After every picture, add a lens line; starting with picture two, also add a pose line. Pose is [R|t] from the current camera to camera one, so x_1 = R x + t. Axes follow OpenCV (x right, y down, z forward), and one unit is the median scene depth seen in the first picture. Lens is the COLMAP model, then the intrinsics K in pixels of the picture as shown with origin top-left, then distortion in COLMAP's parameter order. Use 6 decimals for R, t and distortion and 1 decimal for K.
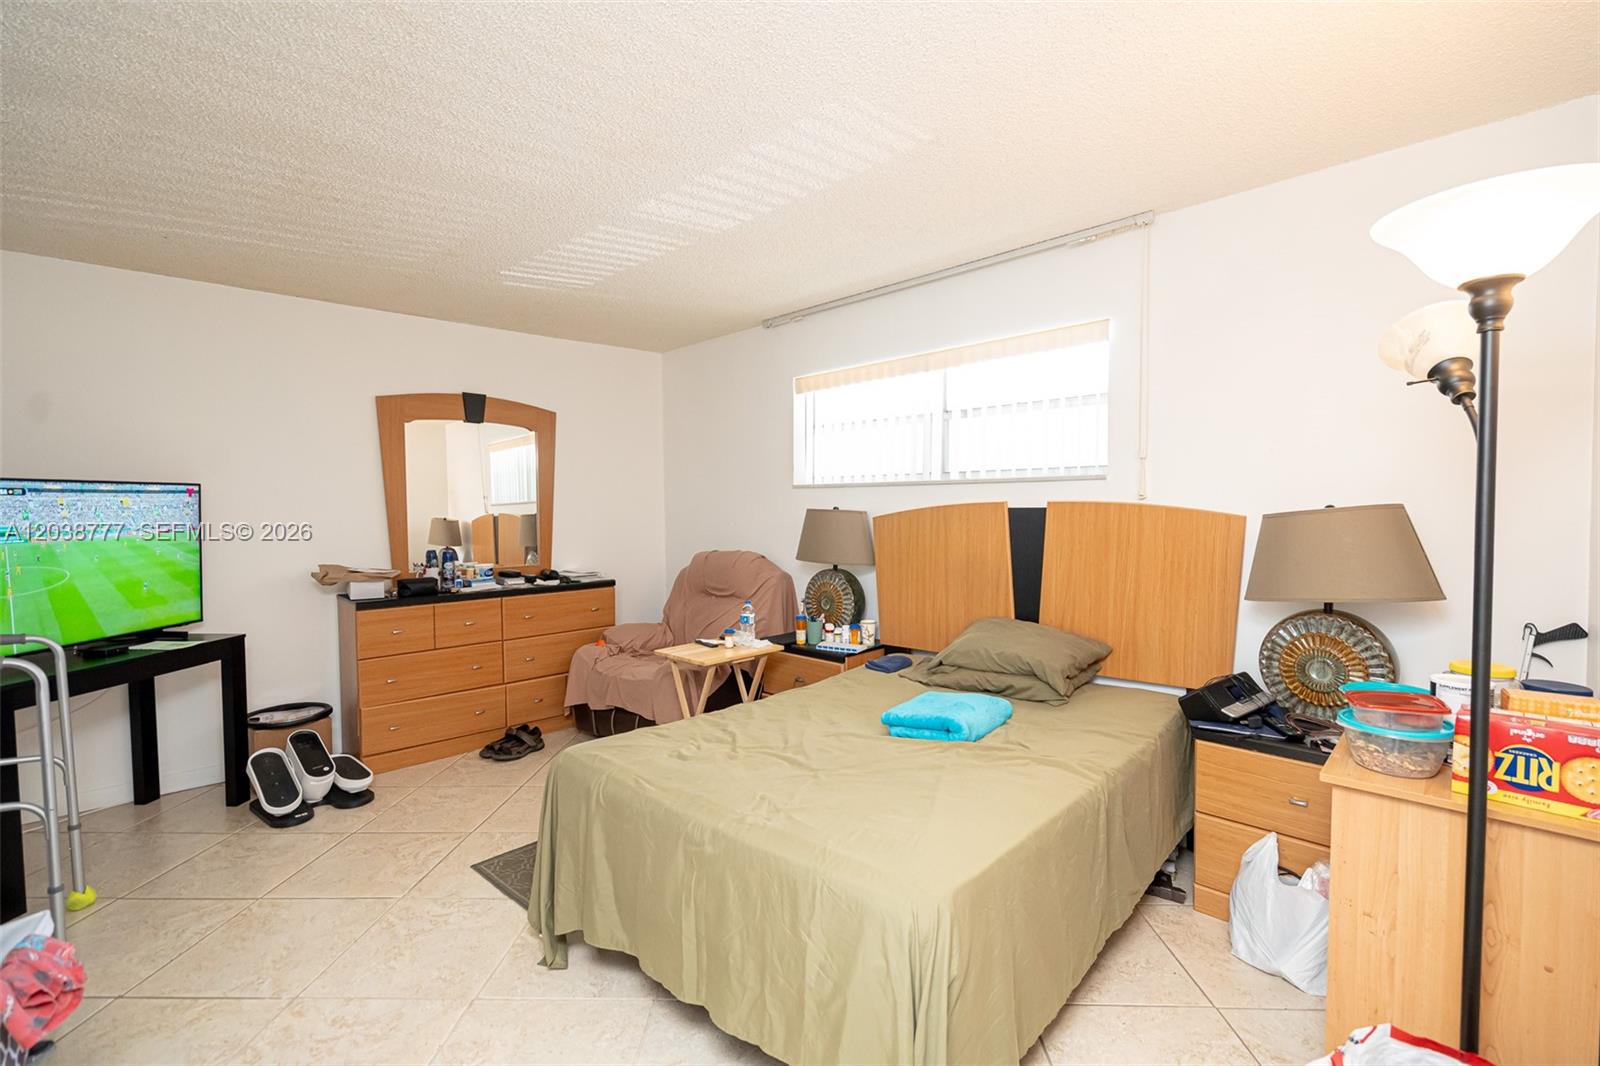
lens RADIAL K [[722.3, 0, 801.9], [0, 722.3, 529.5], [0, 0, 1]] dist [0.000512, 0.000811]
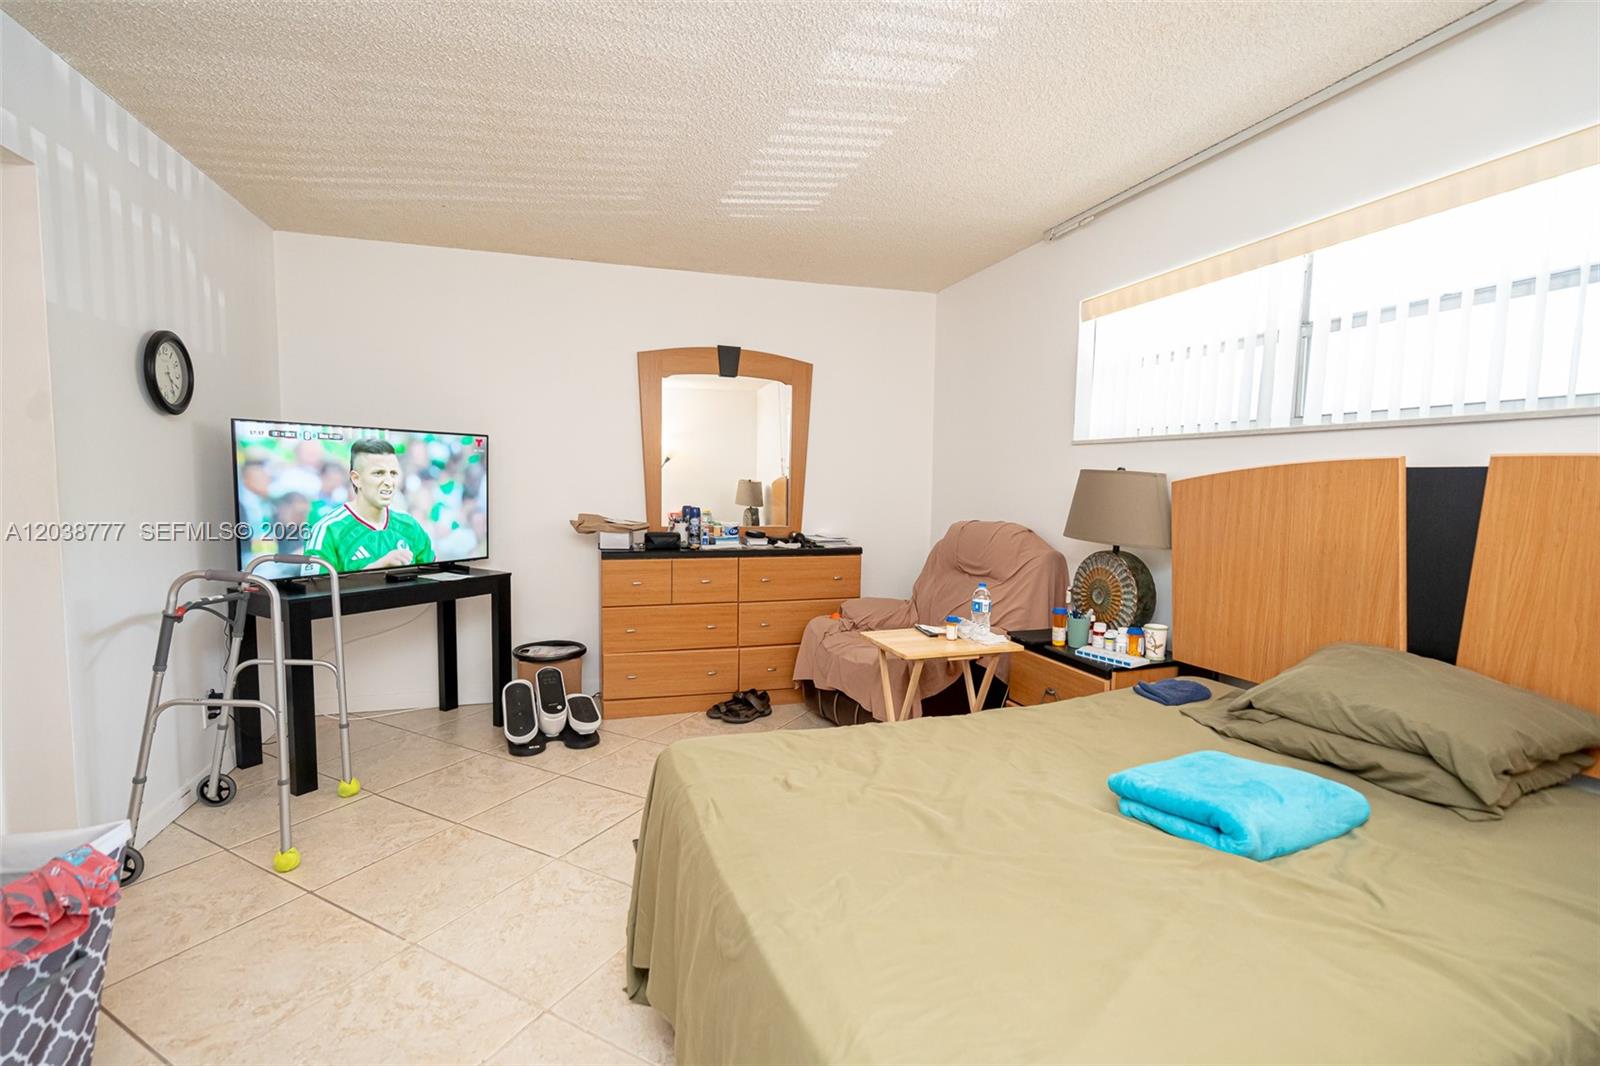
lens RADIAL K [[720.2, 0, 798.9], [0, 720.2, 529.0], [0, 0, 1]] dist [-0.002819, 0.001281]
pose [[0.892171, 0.054213, -0.448433, 0.093768], [-0.038887, 0.998304, 0.043323, 0.013538], [0.450021, -0.021214, 0.892766, 0.208103]]
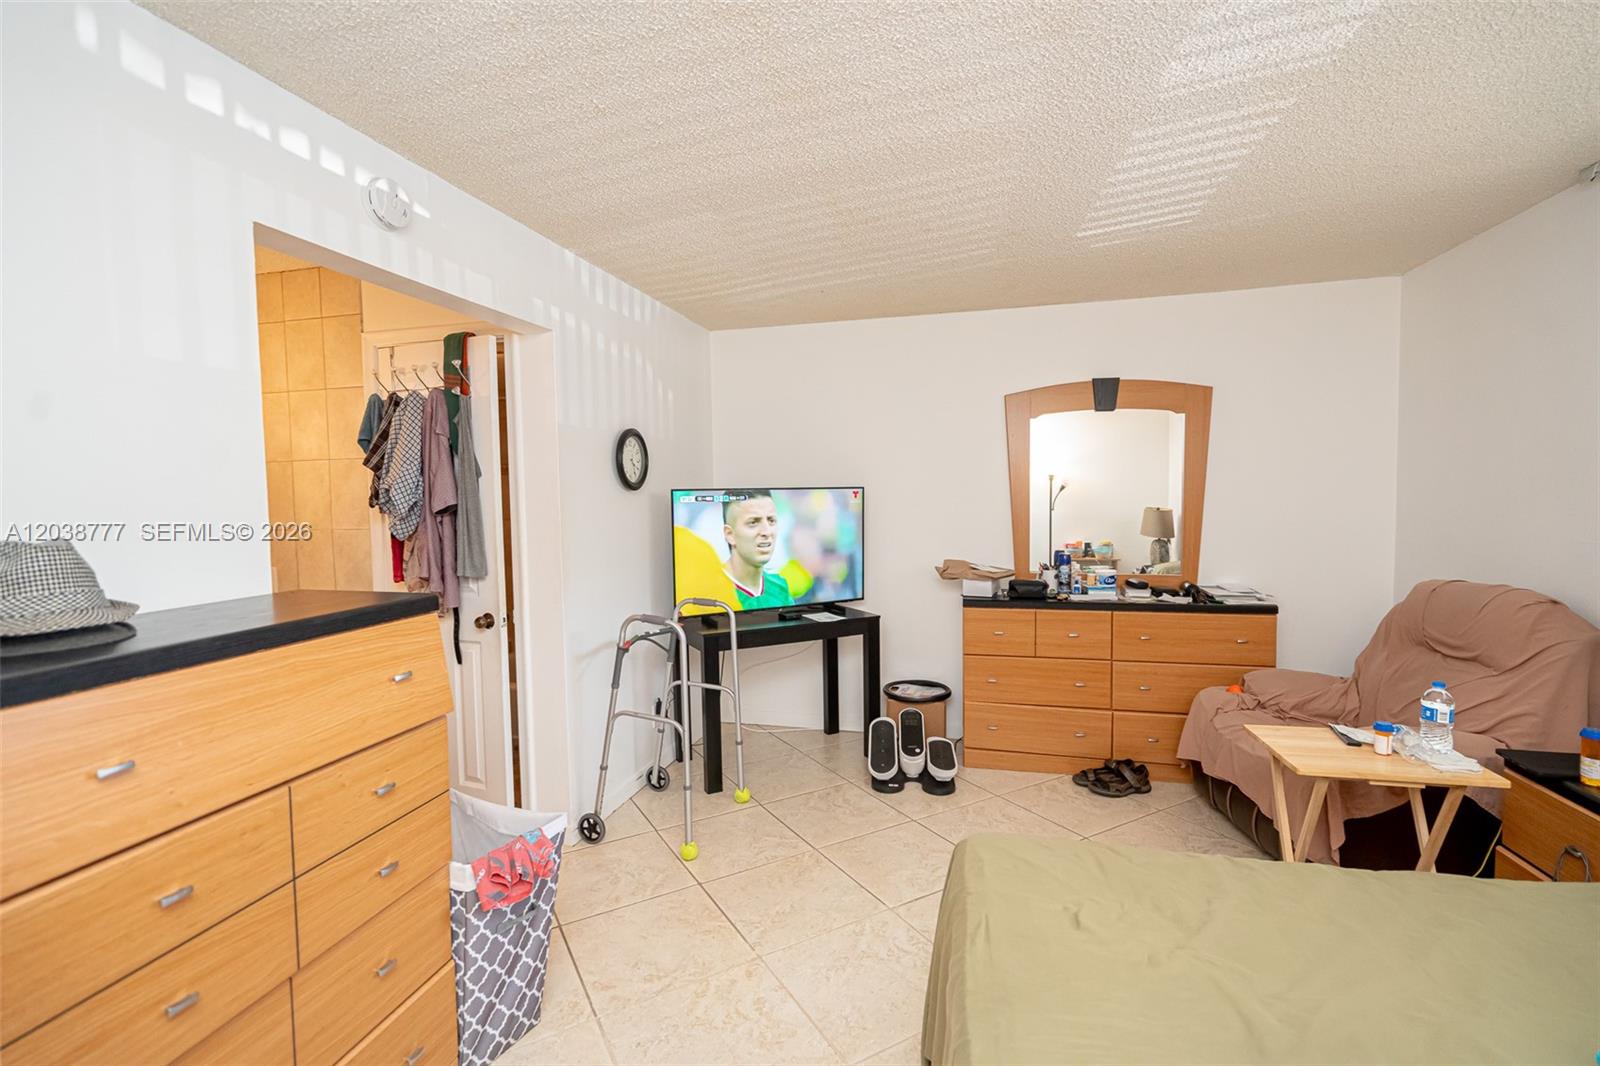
lens RADIAL K [[720.6, 0, 804.5], [0, 720.6, 532.1], [0, 0, 1]] dist [-0.001081, 0.000976]
pose [[0.520568, 0.046444, -0.852556, 0.144092], [-0.019961, 0.998909, 0.042229, -0.034352], [0.853587, -0.004966, 0.520927, 0.263800]]
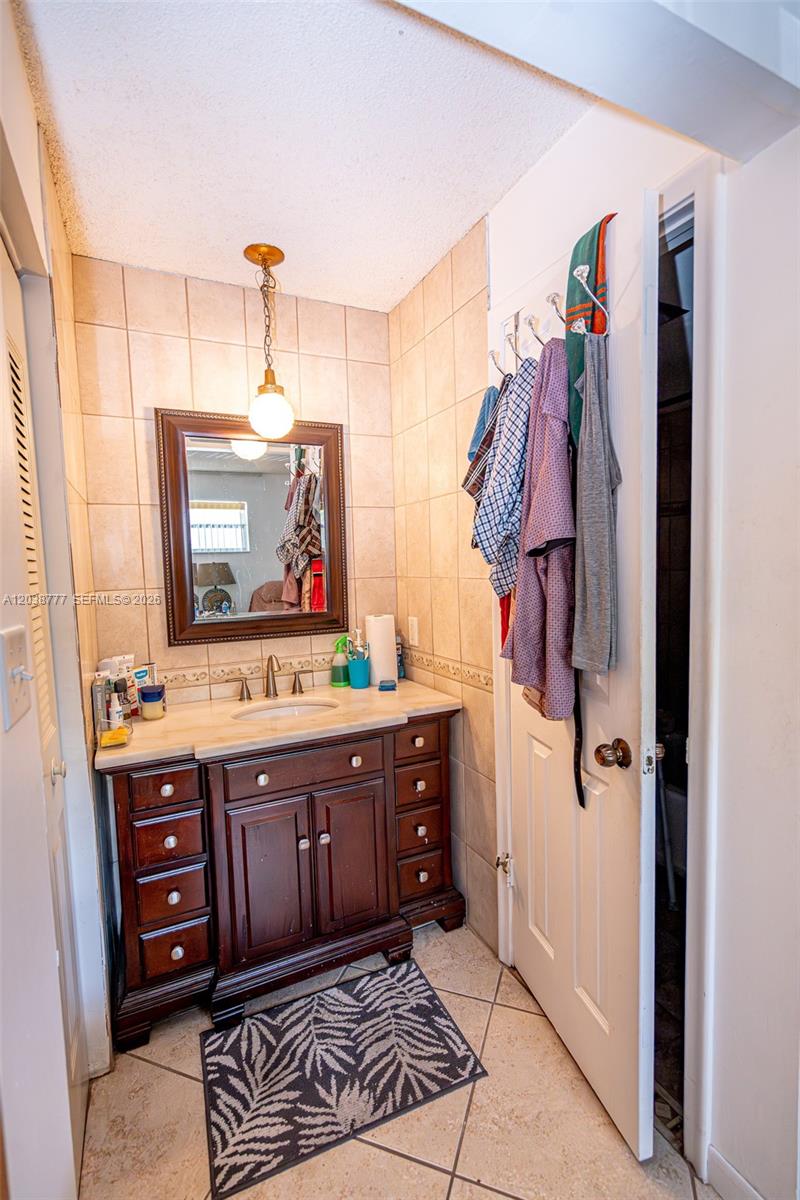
lens RADIAL K [[541.7, 0, 398.0], [0, 541.7, 605.2], [0, 0, 1]] dist [0.000512, 0.000811]
pose [[-0.318239, 0.089743, -0.943753, -0.355668], [-0.003803, 0.995380, 0.095935, -0.015103], [0.948003, 0.034119, -0.316427, 0.349947]]
